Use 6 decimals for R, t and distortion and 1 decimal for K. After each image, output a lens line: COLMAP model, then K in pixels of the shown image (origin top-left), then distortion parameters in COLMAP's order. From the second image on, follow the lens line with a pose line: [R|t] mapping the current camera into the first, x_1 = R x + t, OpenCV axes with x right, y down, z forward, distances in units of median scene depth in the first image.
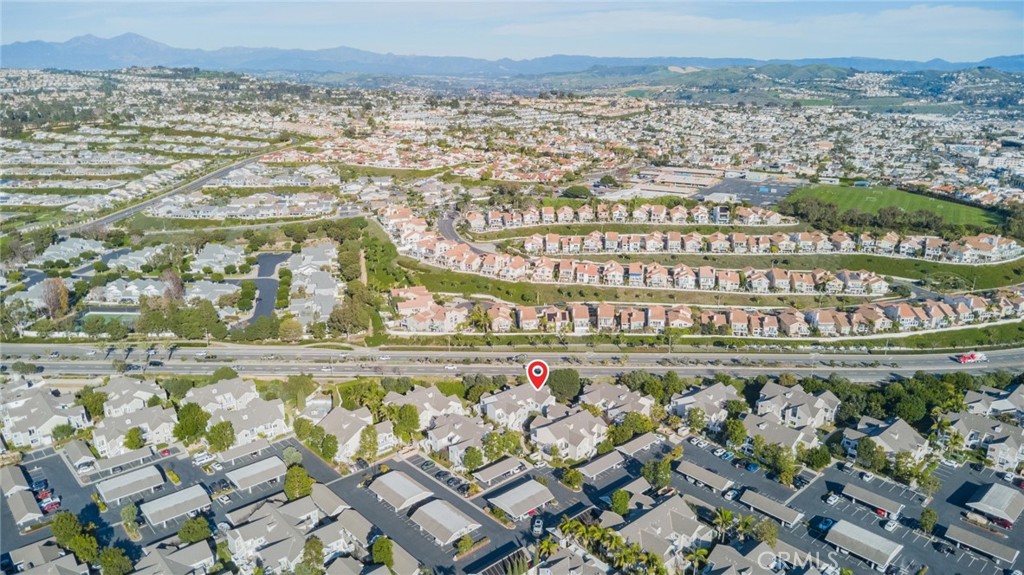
lens RADIAL K [[729.7, 0, 511.3], [0, 729.7, 284.9], [0, 0, 1]] dist [0.022632, -0.036129]
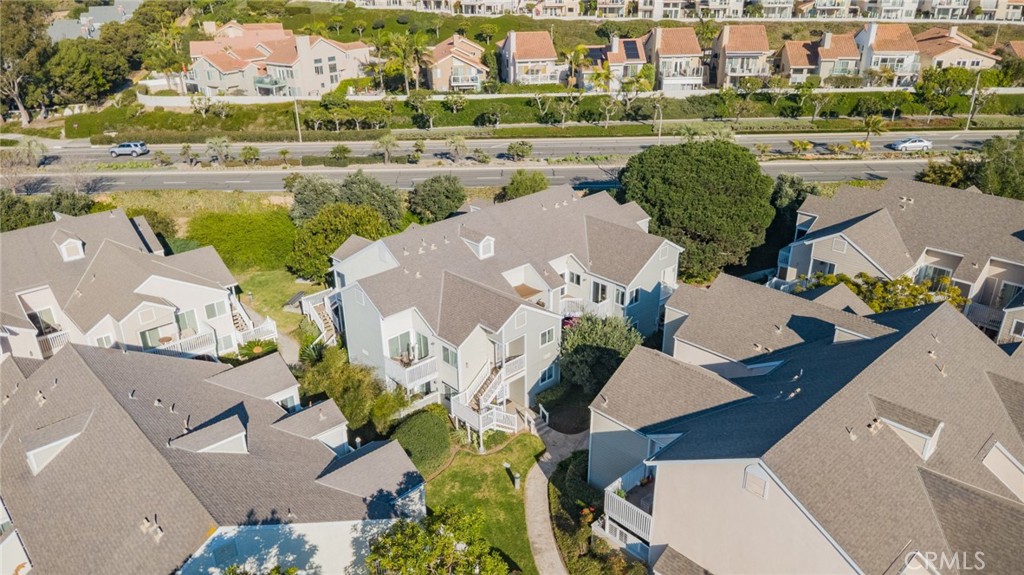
lens RADIAL K [[729.7, 0, 512.7], [0, 729.7, 287.0], [0, 0, 1]] dist [0.022632, -0.036129]
pose [[0.999706, -0.018830, 0.015295, 0.006223], [0.016469, 0.989721, 0.142058, 0.109297], [-0.017812, -0.141764, 0.989740, 0.646721]]
